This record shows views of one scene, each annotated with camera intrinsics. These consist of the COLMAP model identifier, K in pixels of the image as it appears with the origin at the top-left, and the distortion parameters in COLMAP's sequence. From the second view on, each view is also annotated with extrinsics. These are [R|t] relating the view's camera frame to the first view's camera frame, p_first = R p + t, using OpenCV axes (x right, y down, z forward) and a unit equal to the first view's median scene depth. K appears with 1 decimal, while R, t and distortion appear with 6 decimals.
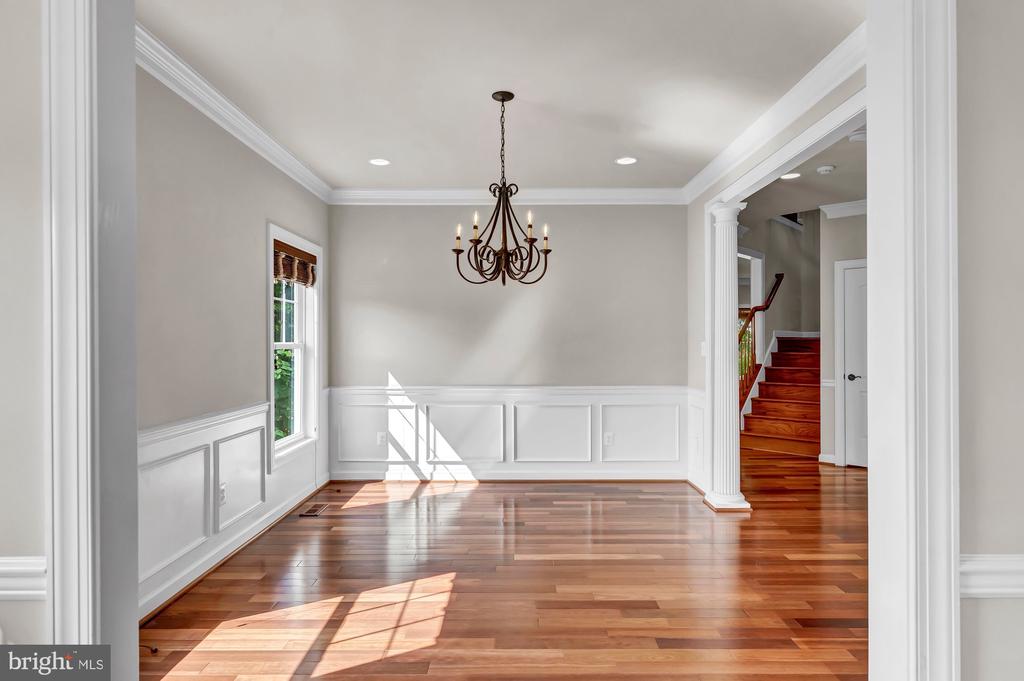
lens RADIAL K [[593.8, 0, 509.9], [0, 593.8, 340.8], [0, 0, 1]] dist [-0.000171, -0.000921]
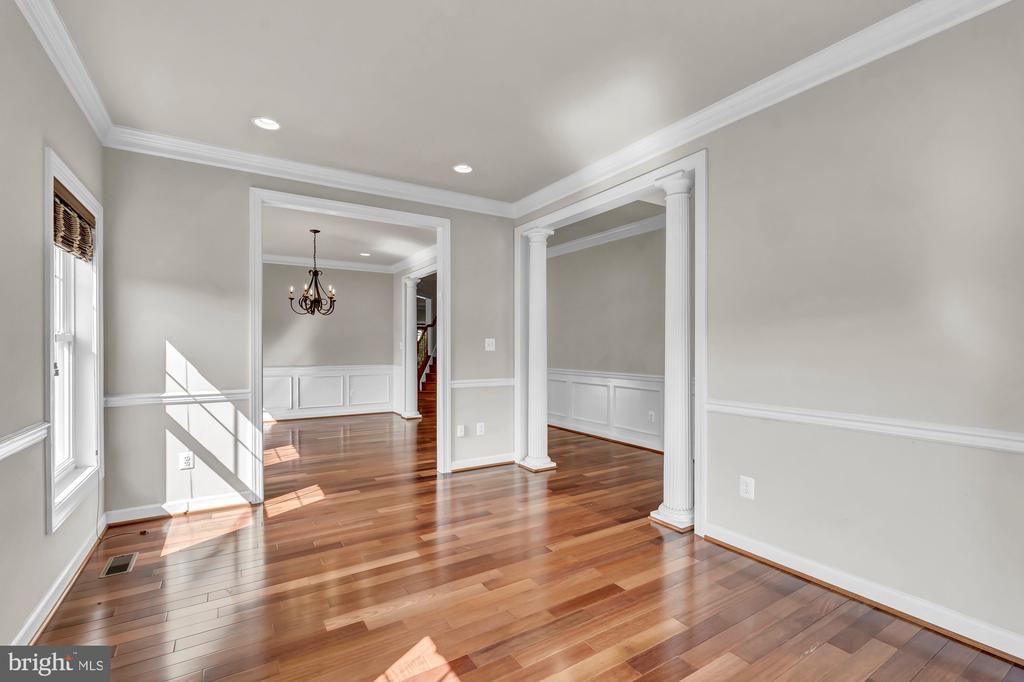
lens RADIAL K [[464.0, 0, 505.9], [0, 464.0, 344.5], [0, 0, 1]] dist [0.004134, -0.000470]
pose [[0.857466, 0.003304, 0.514530, -0.192259], [-0.003067, 0.999994, -0.001309, 0.010517], [-0.514531, -0.000456, 0.857472, -0.571088]]
